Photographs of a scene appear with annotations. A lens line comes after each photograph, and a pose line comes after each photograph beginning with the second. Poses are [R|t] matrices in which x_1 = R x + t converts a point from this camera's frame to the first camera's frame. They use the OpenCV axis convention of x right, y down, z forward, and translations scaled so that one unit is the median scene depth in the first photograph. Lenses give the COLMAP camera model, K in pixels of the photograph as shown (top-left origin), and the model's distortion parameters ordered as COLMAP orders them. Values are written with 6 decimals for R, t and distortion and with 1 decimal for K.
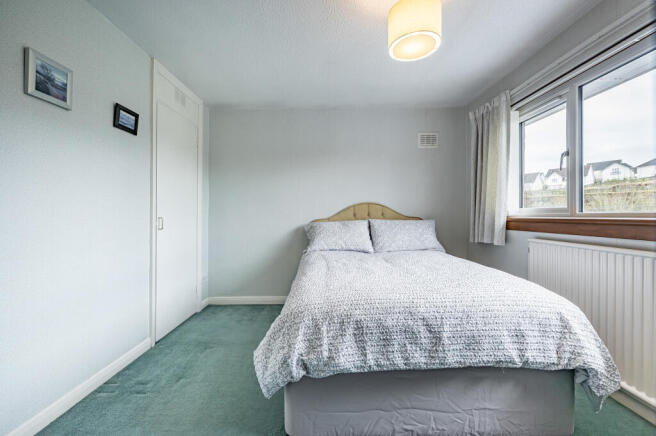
lens RADIAL K [[269.7, 0, 325.0], [0, 269.7, 220.3], [0, 0, 1]] dist [0.000247, 0.000034]
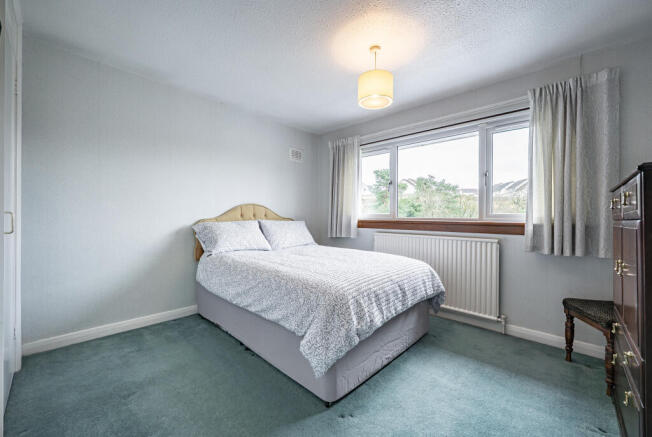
lens RADIAL K [[263.3, 0, 326.0], [0, 263.3, 218.5], [0, 0, 1]] dist [-0.002184, -0.000274]
pose [[0.687485, 0.012830, 0.726085, -0.450069], [-0.004260, 0.999898, -0.013634, 0.005305], [-0.726186, 0.006280, 0.687470, 0.102443]]
